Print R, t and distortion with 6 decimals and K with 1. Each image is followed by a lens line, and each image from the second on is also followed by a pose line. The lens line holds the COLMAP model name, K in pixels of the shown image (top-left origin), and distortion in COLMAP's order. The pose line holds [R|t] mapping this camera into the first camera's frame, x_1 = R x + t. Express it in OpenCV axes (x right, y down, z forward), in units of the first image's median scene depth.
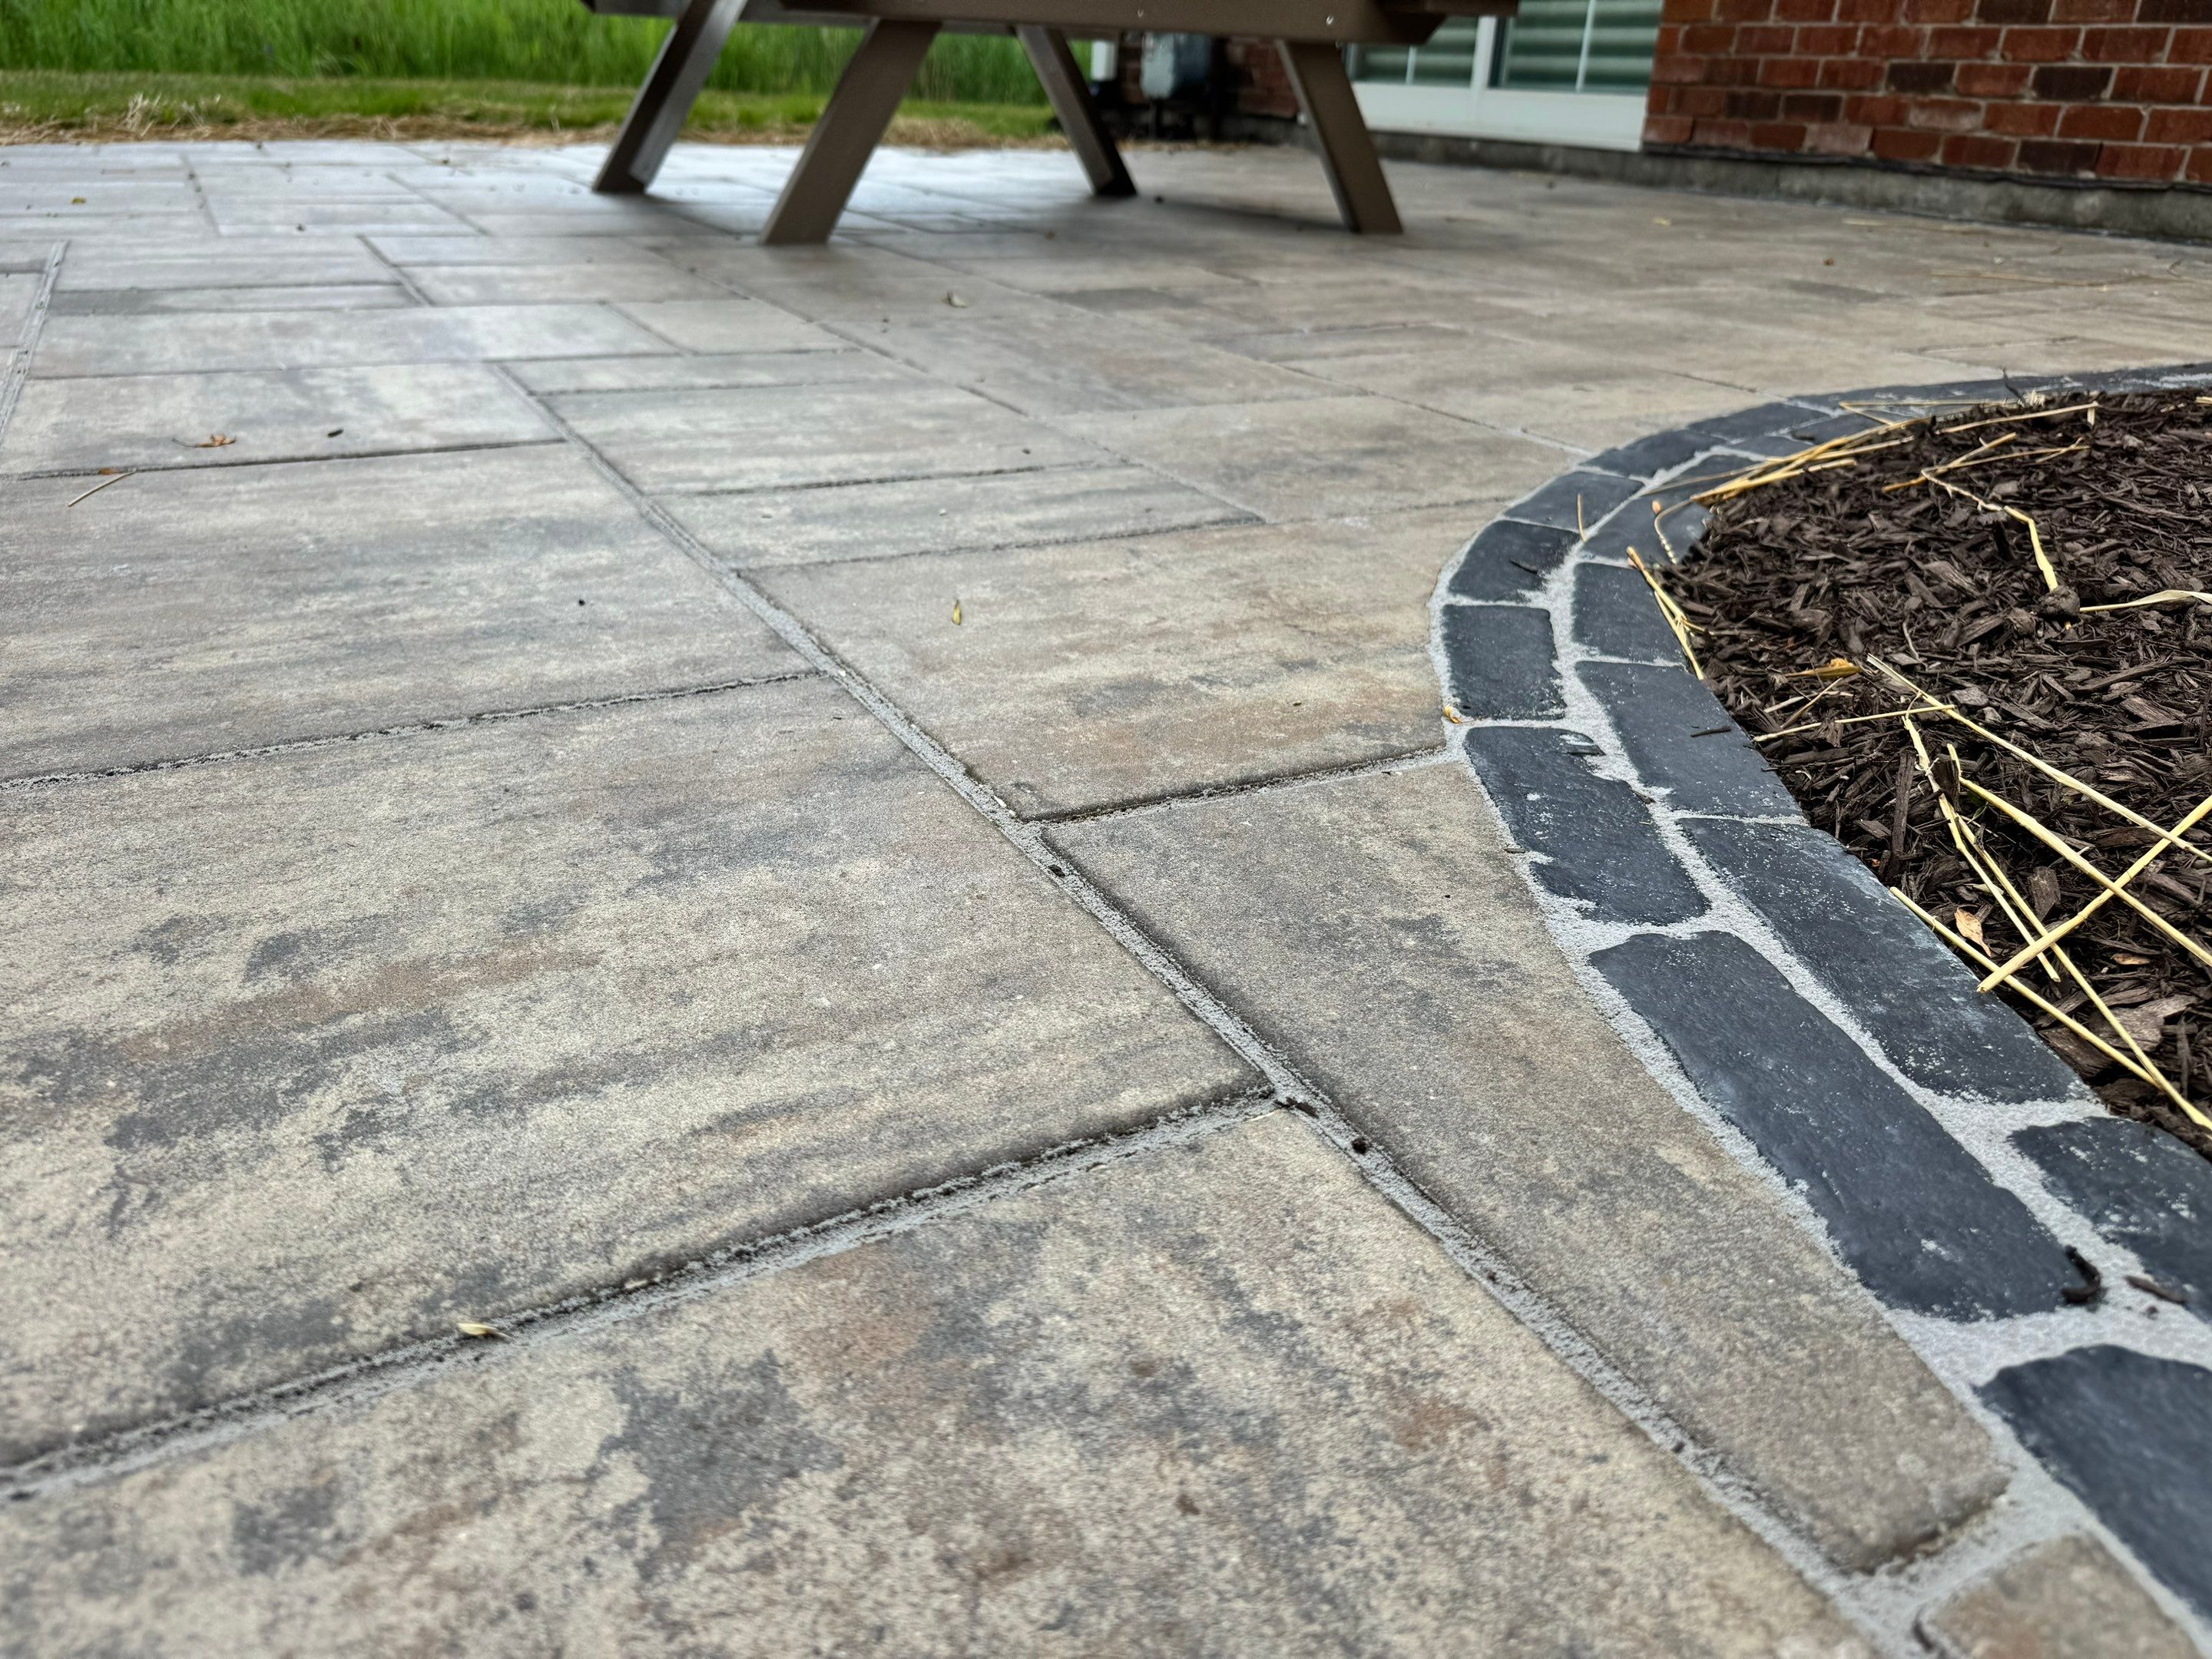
lens RADIAL K [[1555.8, 0, 1144.3], [0, 1555.8, 826.0], [0, 0, 1]] dist [0.119168, -0.130786]
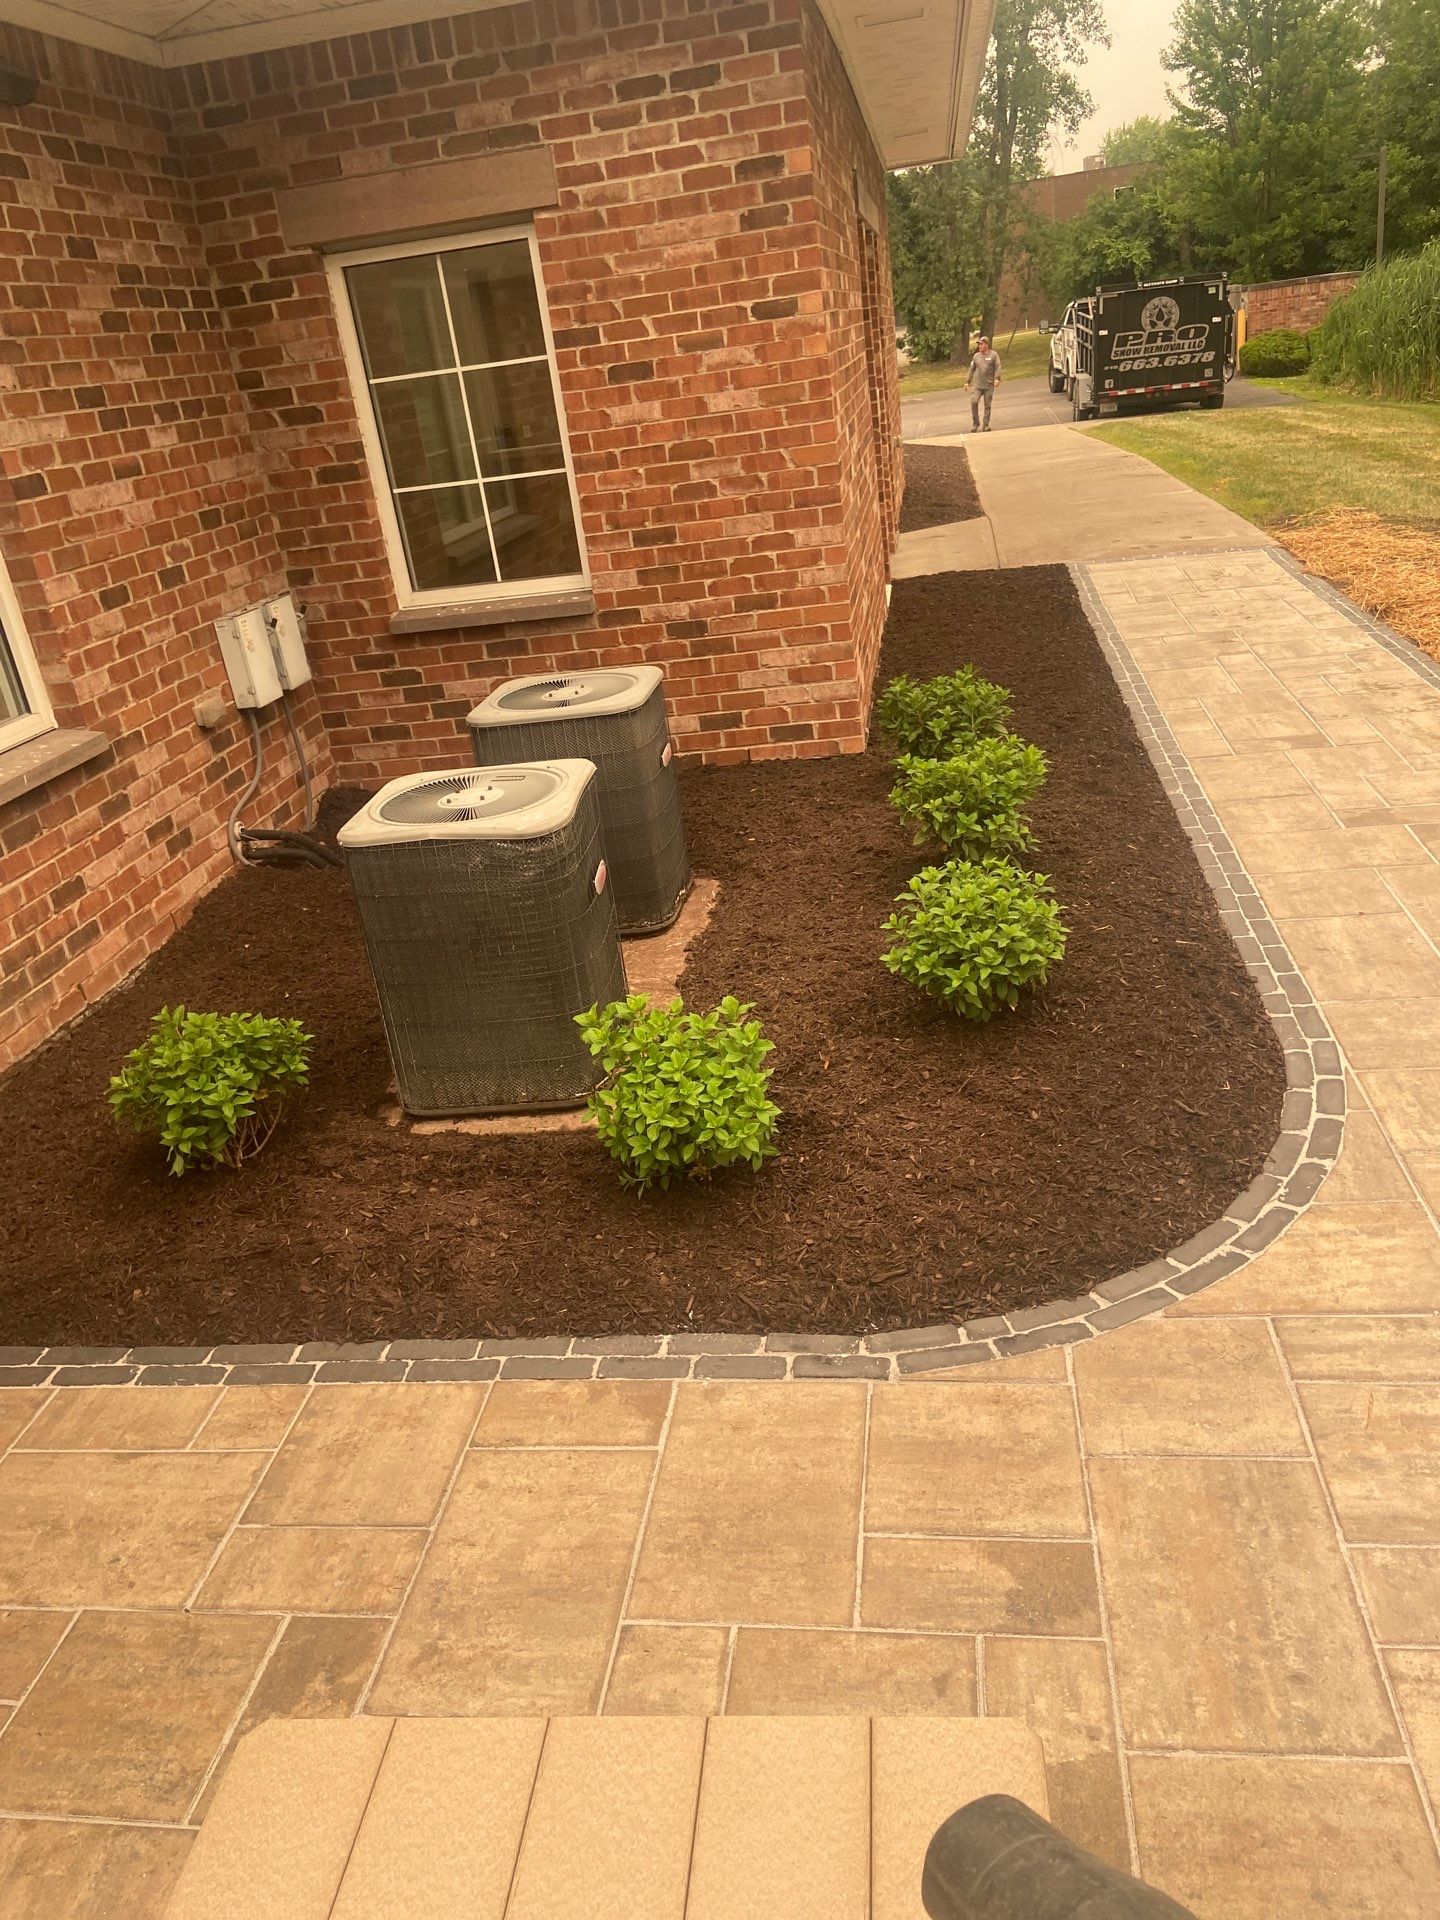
lens RADIAL K [[1442.9, 0, 706.2], [0, 1442.9, 956.9], [0, 0, 1]] dist [0.129007, -0.159386]
pose [[-0.785348, -0.192130, 0.588485, -0.573514], [0.343644, 0.655399, 0.672578, -2.824788], [-0.514915, 0.730437, -0.448692, 2.288166]]
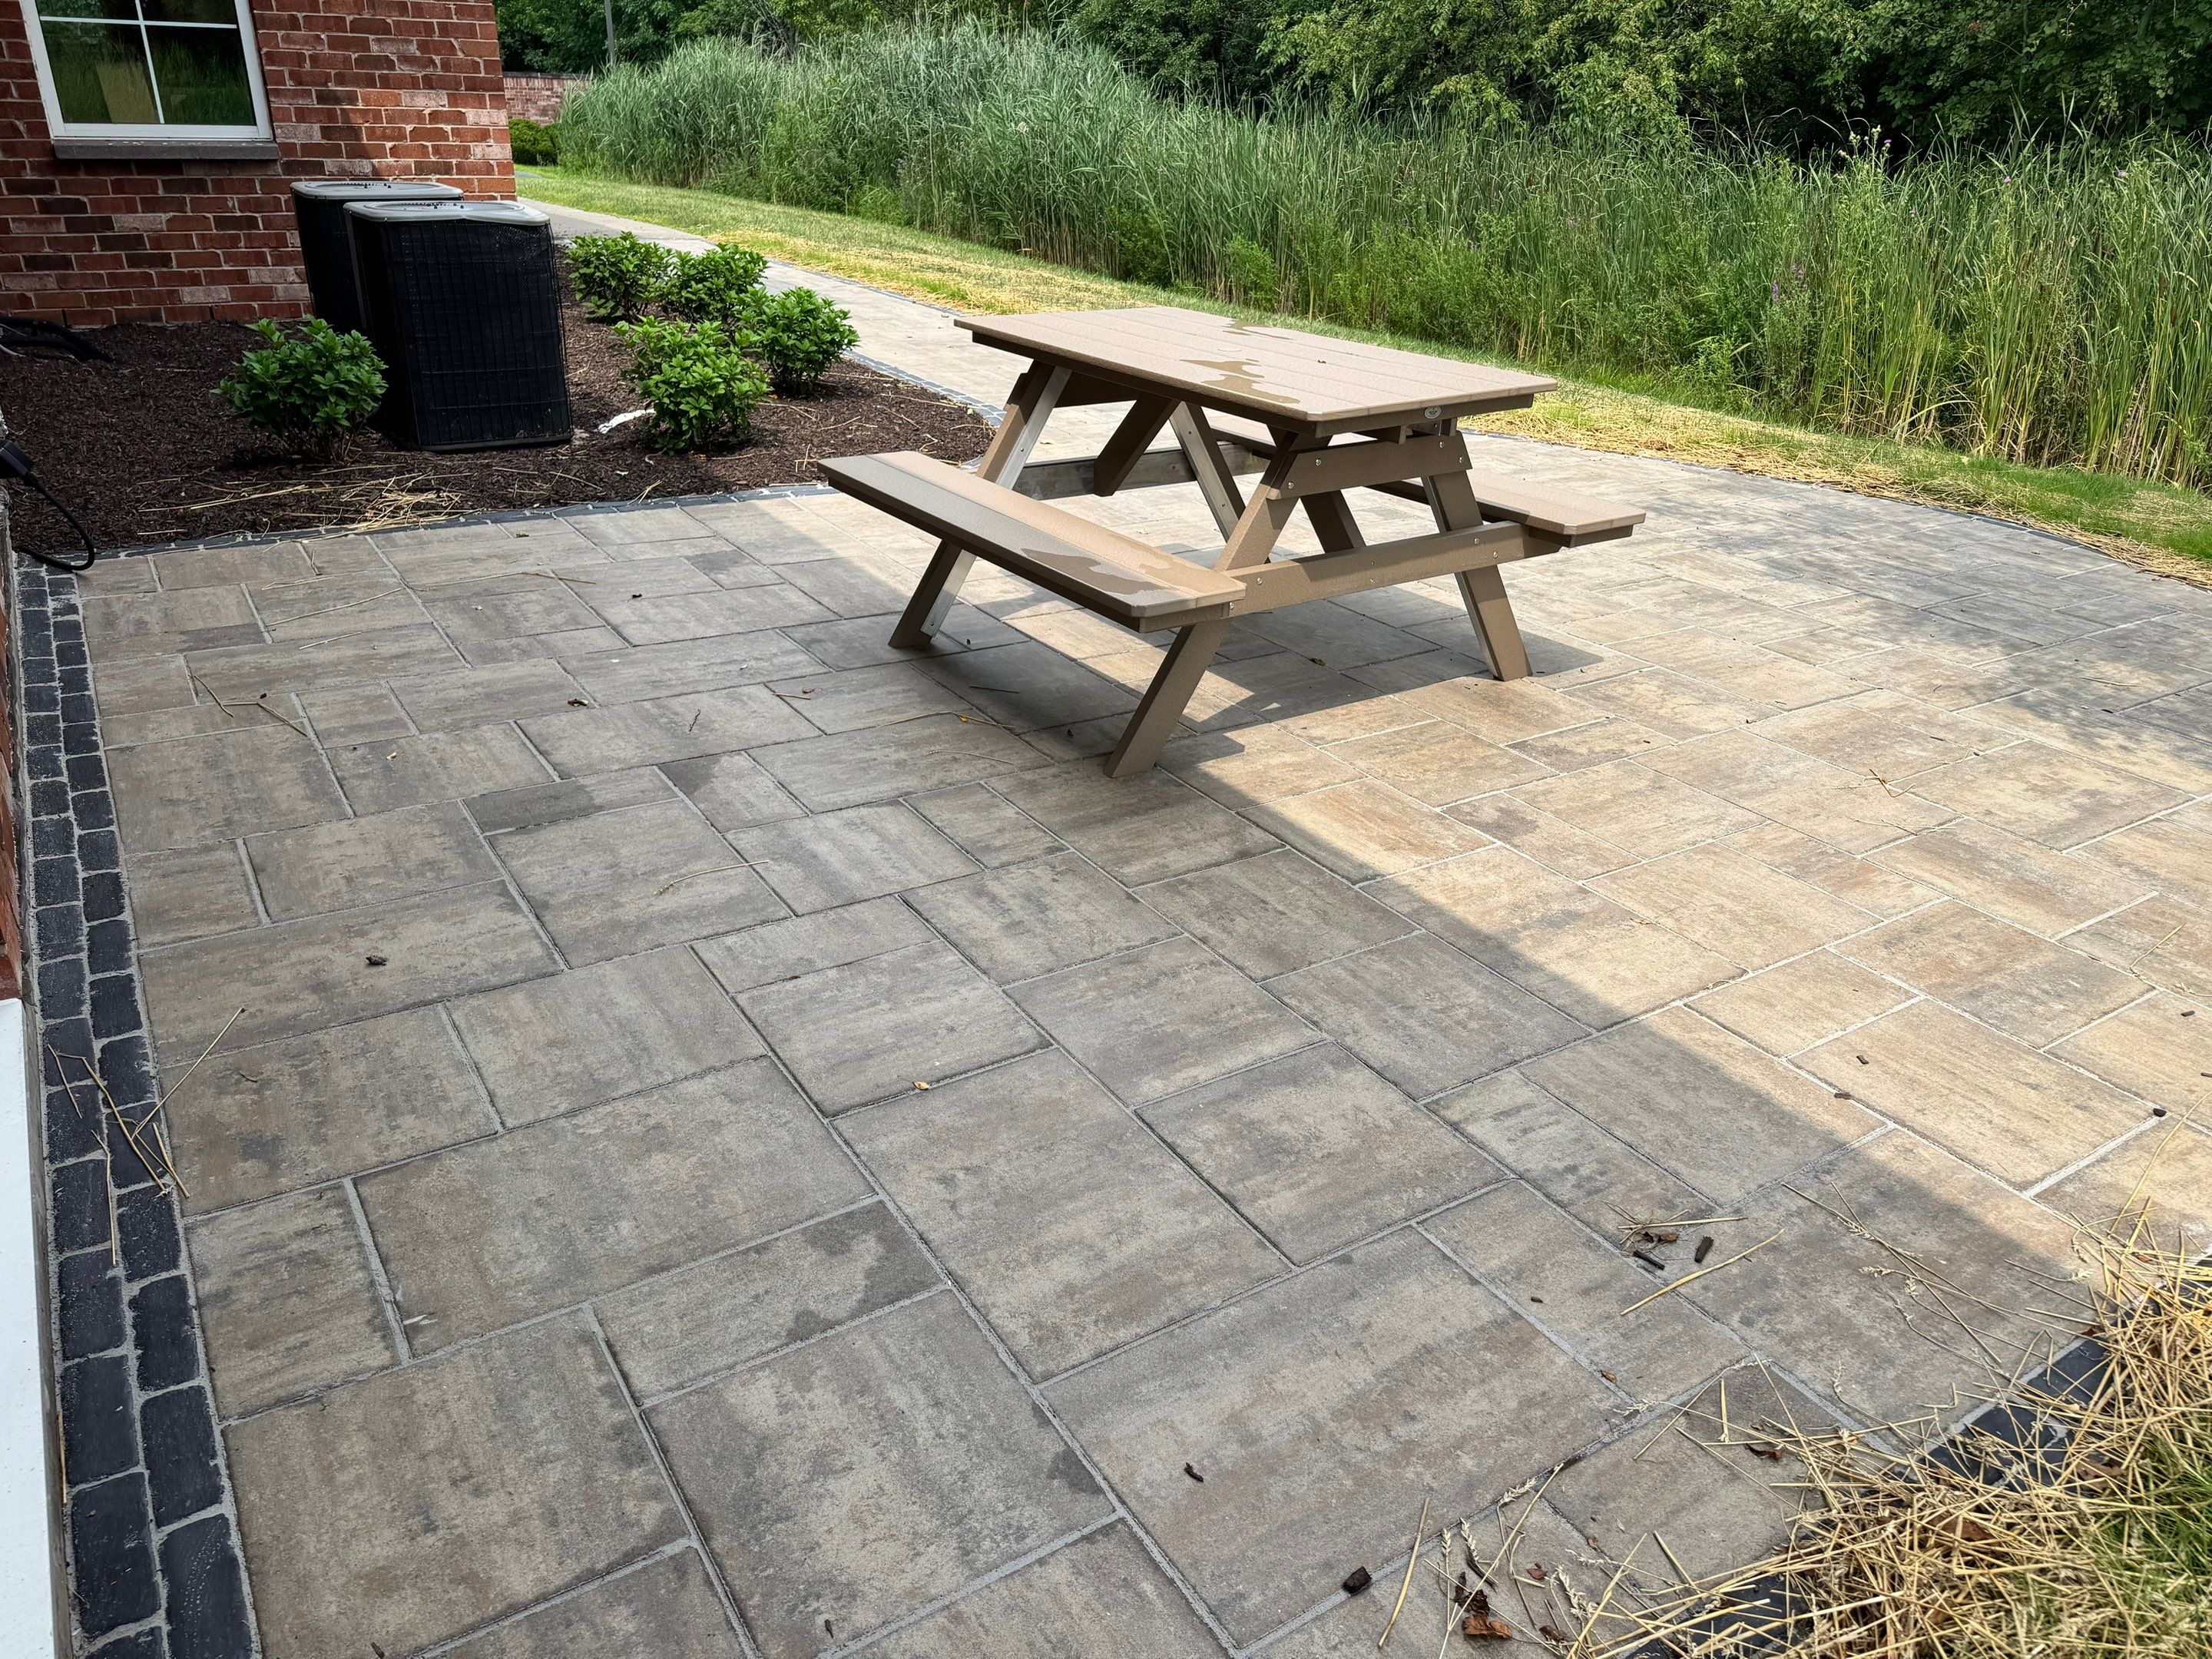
lens RADIAL K [[1566.1, 0, 1105.0], [0, 1566.1, 837.0], [0, 0, 1]] dist [0.013711, -0.013744]
pose [[-0.995413, -0.053963, -0.078998, 0.222864], [-0.095335, 0.628452, 0.771984, -3.873112], [0.007988, 0.775974, -0.630714, 5.832090]]
